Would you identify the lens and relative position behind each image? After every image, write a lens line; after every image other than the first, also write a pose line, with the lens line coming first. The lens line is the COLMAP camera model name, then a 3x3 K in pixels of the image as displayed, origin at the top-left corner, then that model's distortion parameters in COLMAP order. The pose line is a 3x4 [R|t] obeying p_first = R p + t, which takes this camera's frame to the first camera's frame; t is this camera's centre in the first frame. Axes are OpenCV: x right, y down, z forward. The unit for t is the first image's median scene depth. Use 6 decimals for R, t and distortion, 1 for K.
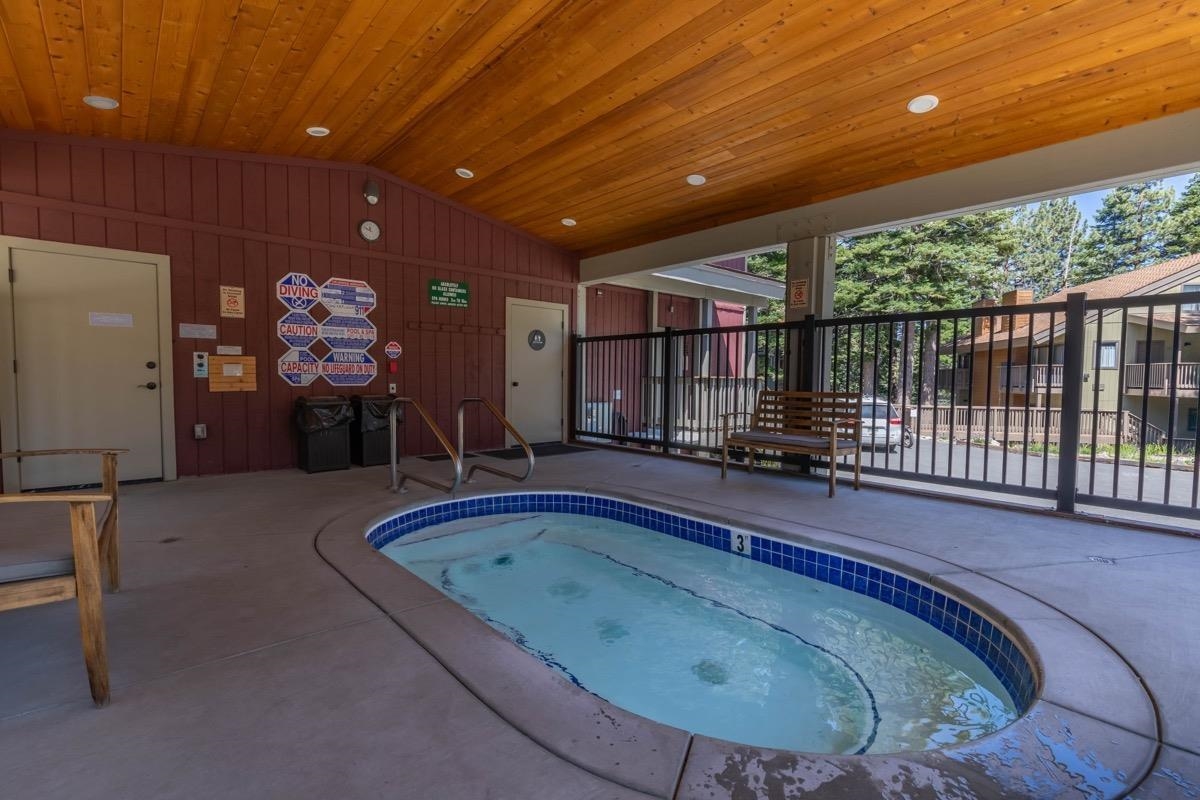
lens RADIAL K [[544.4, 0, 600.8], [0, 544.4, 398.4], [0, 0, 1]] dist [0.010512, -0.000238]
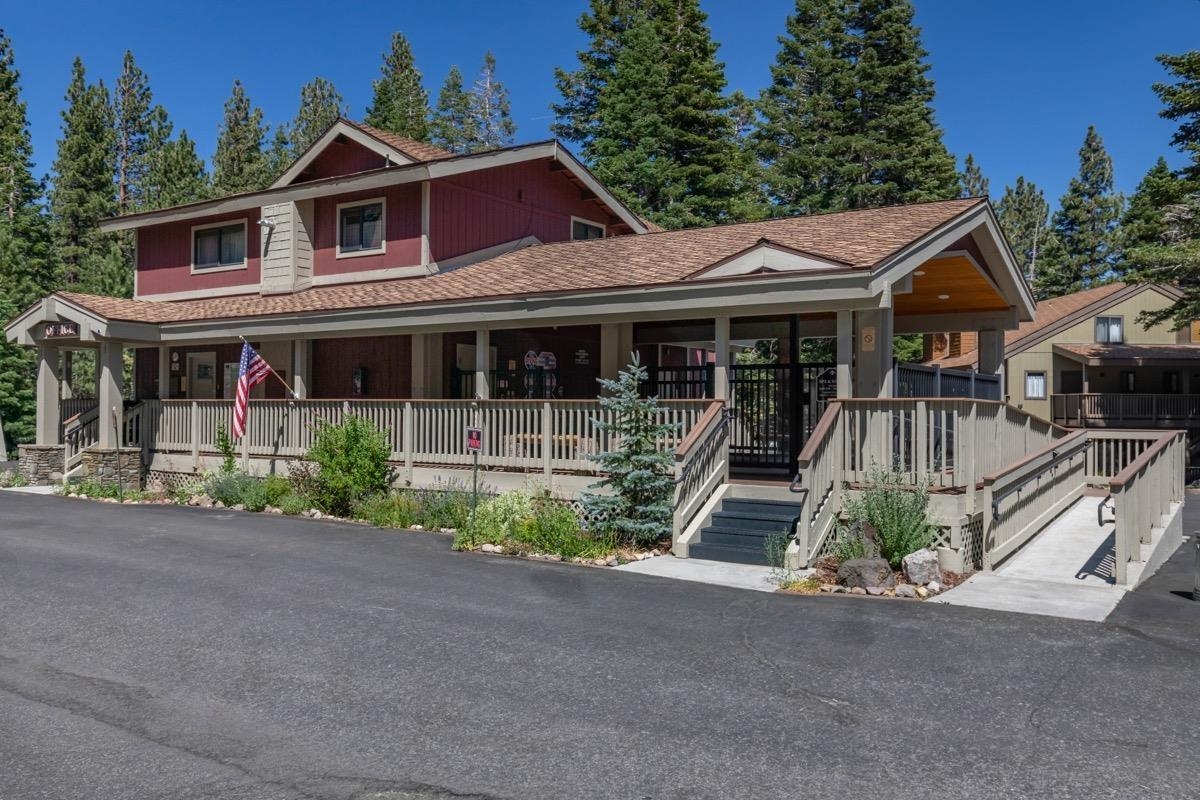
lens RADIAL K [[1003.8, 0, 600.2], [0, 1003.8, 397.3], [0, 0, 1]] dist [0.002450, 0.001530]
pose [[0.969799, 0.000451, 0.243905, -0.178536], [0.011480, 0.998806, -0.047491, 0.013093], [-0.243635, 0.048857, 0.968636, -0.353856]]
